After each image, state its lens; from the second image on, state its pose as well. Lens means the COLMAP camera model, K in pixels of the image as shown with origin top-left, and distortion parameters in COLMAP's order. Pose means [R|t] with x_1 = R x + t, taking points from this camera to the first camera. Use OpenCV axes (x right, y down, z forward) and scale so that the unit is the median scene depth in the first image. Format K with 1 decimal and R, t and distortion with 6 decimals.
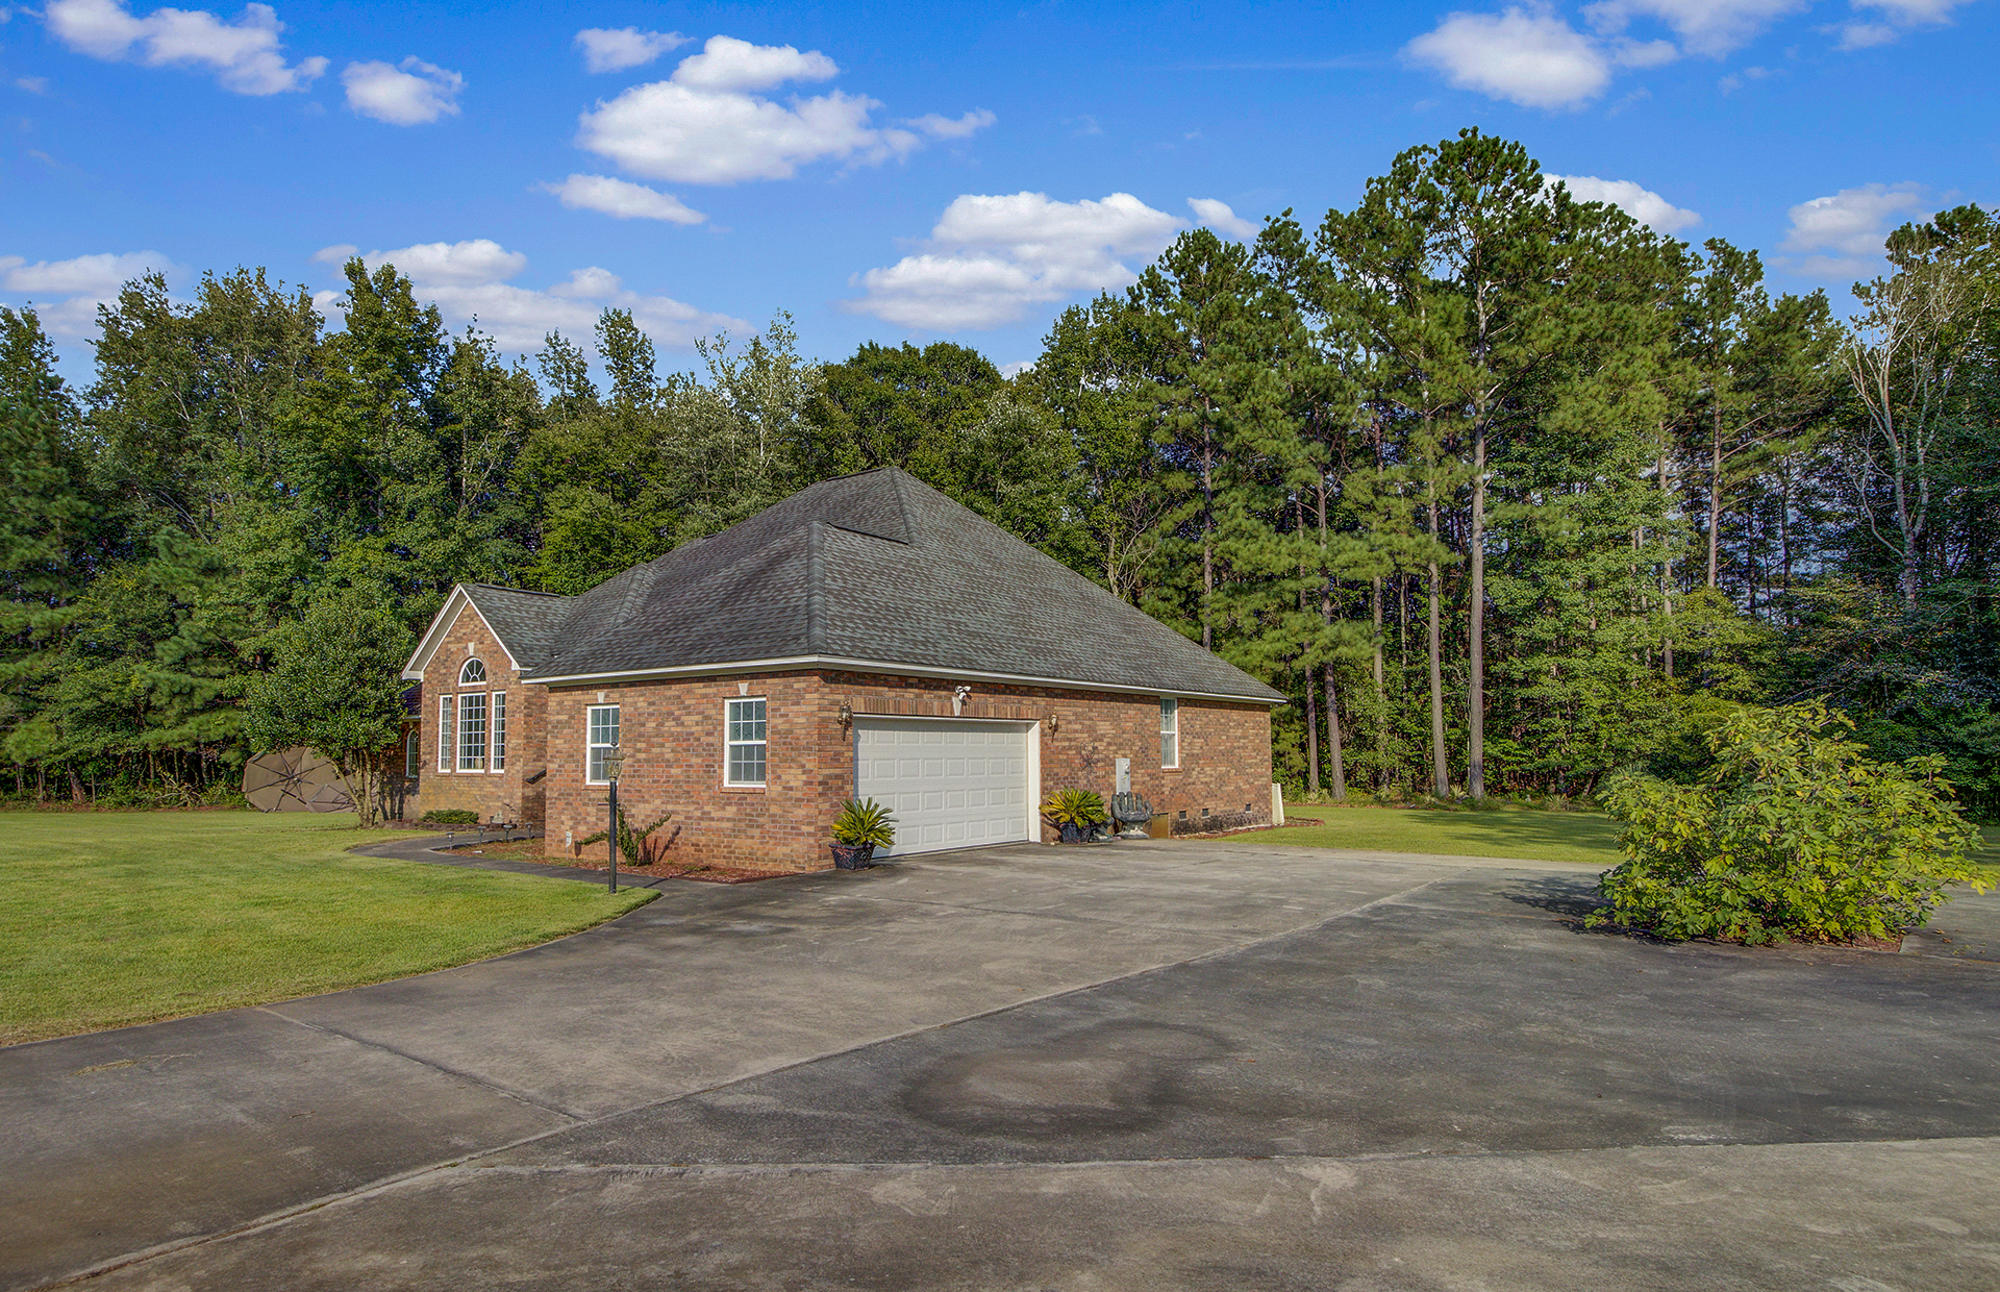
lens RADIAL K [[1143.0, 0, 1000.0], [0, 1143.0, 646.0], [0, 0, 1]] dist [-0.004033, -0.000725]
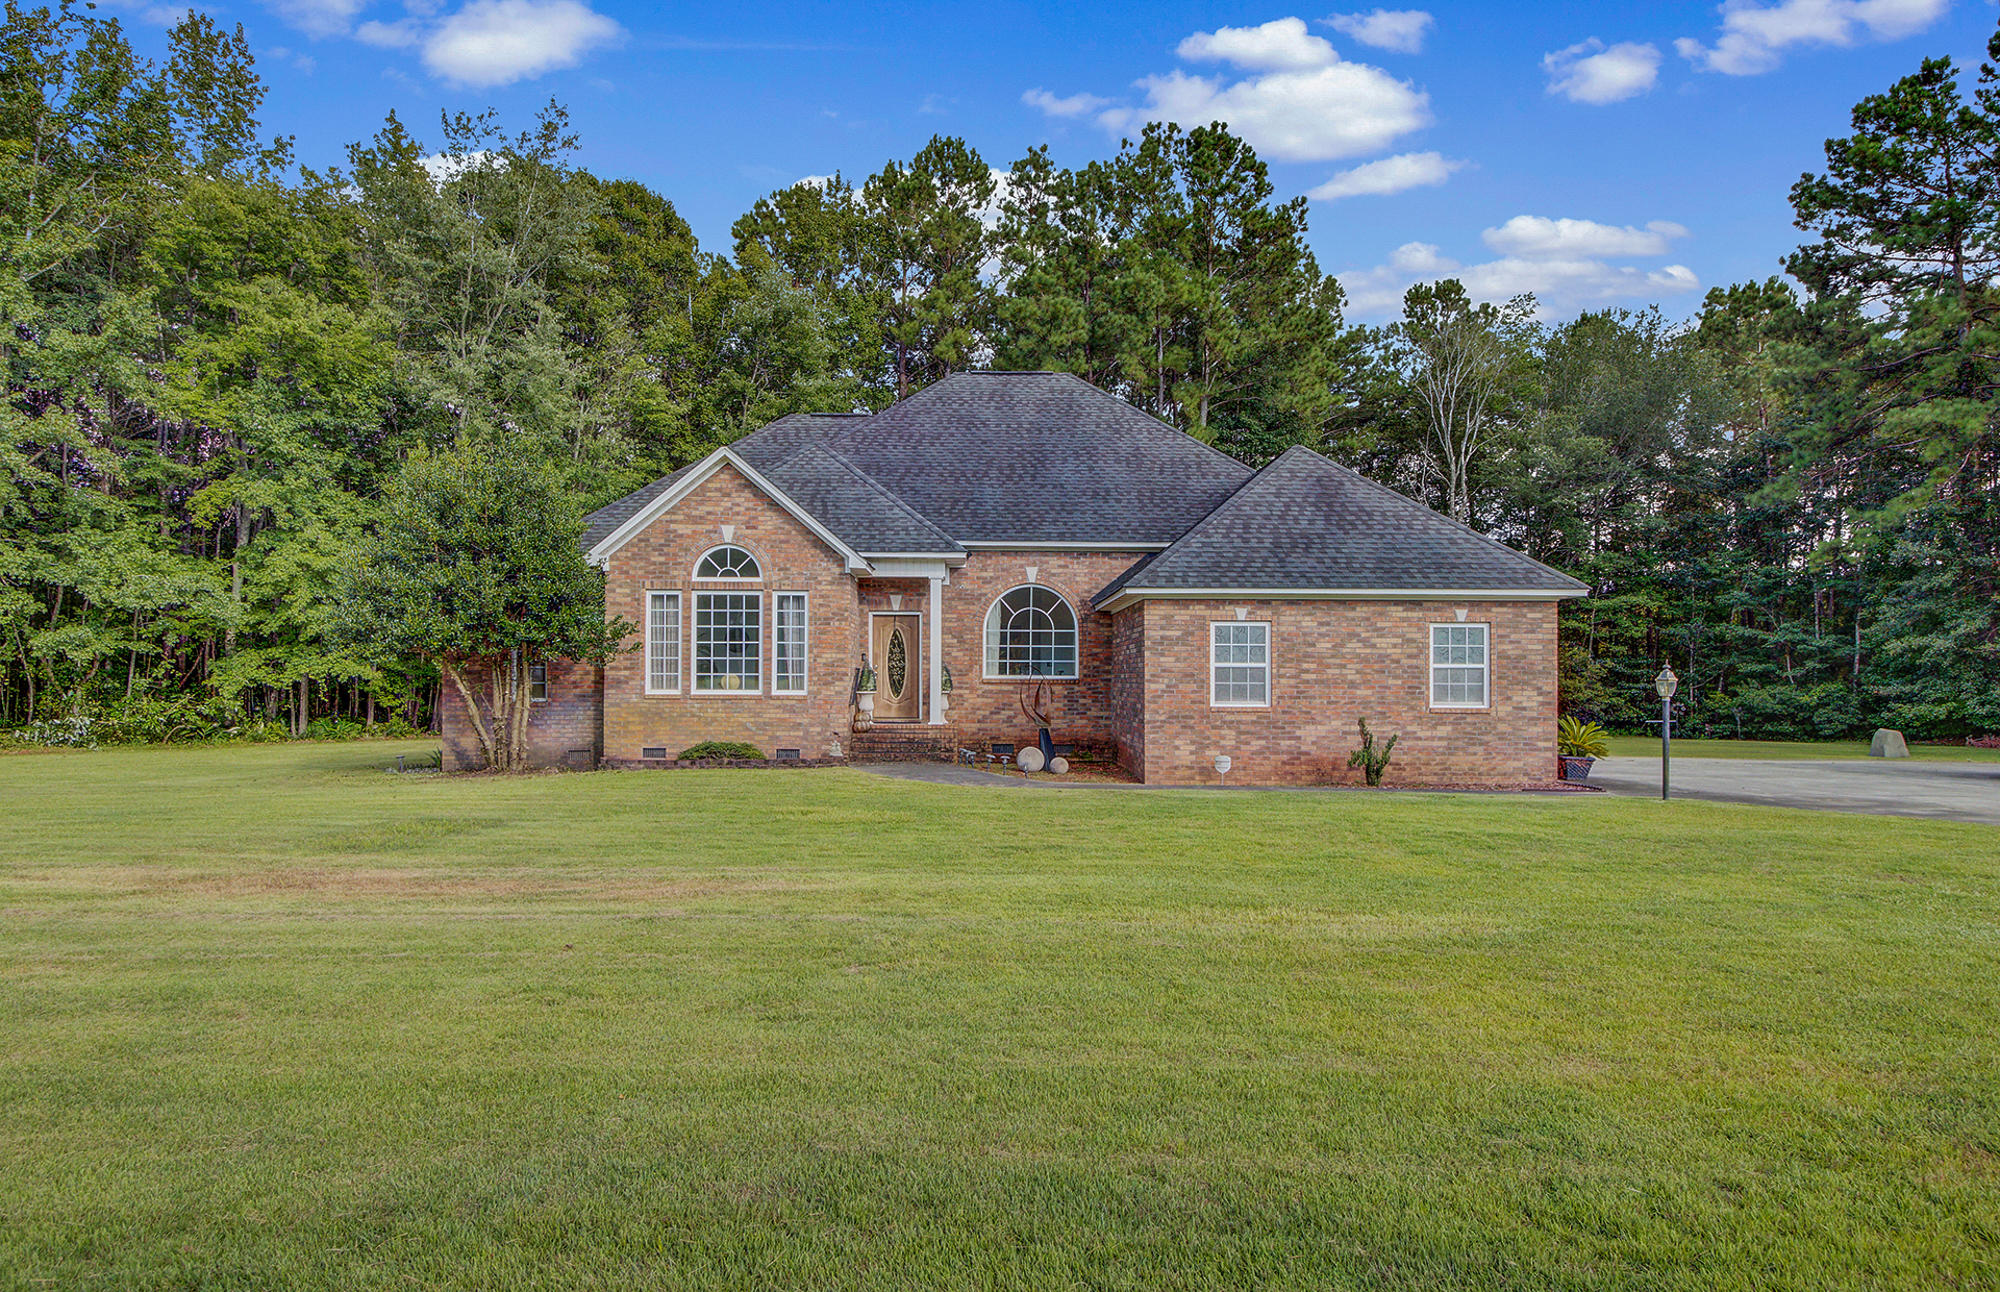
lens RADIAL K [[1261.7, 0, 1000.0], [0, 1261.7, 646.0], [0, 0, 1]] dist [0.000111, -0.002206]
pose [[0.802670, 0.029797, 0.595679, -0.718675], [-0.067509, 0.996872, 0.041103, 0.026812], [-0.592590, -0.073206, 0.802170, 0.180792]]
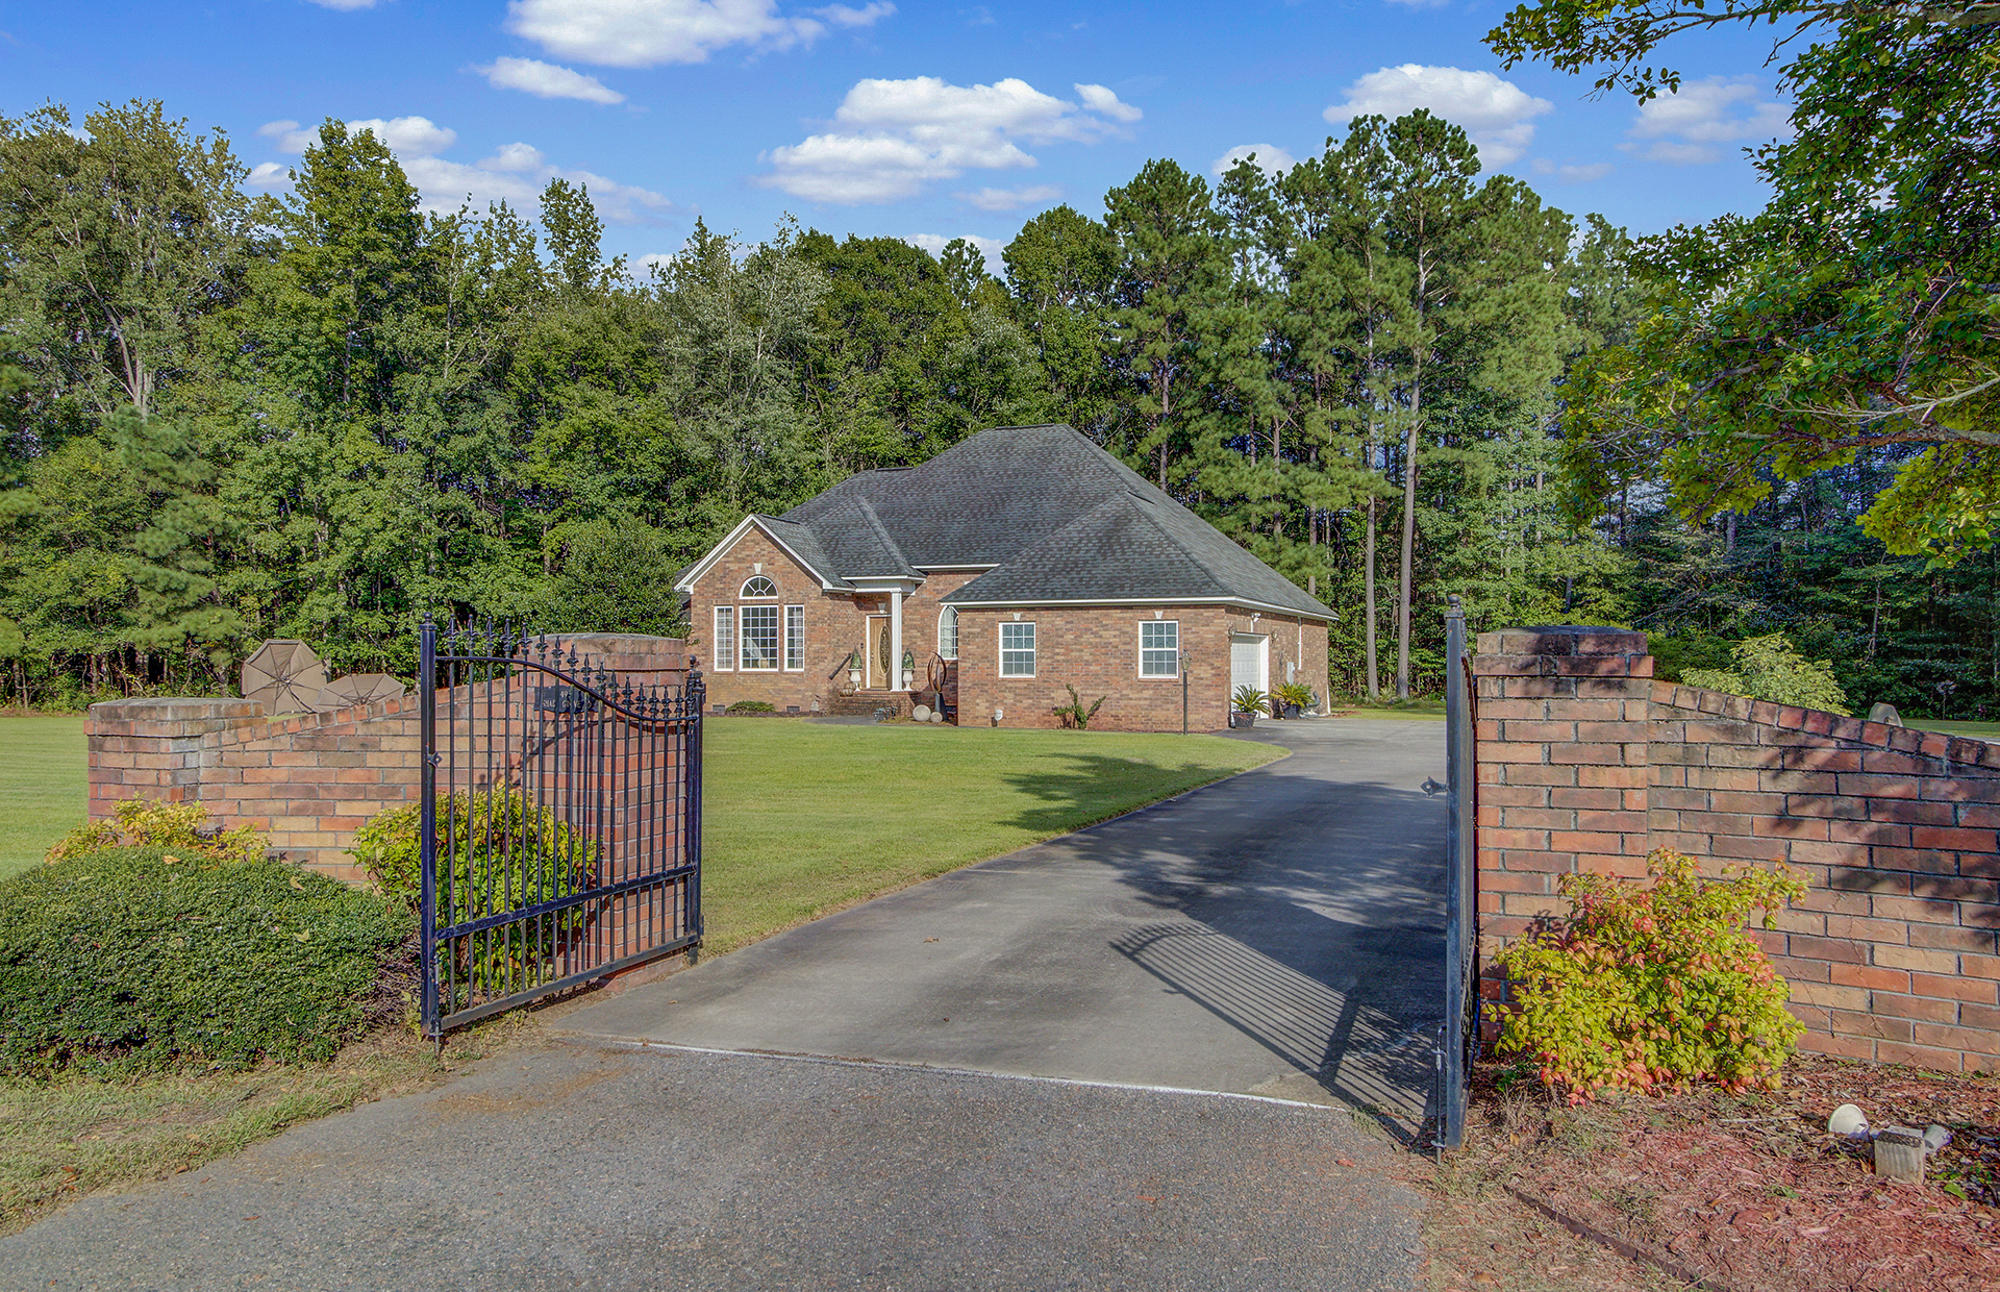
lens RADIAL K [[1466.1, 0, 1002.4], [0, 1466.1, 615.5], [0, 0, 1]] dist [0.002803, 0.000957]
pose [[0.966225, 0.013585, 0.257341, -0.536011], [-0.029732, 0.997818, 0.058959, -0.041212], [-0.255978, -0.064618, 0.964520, -0.490236]]
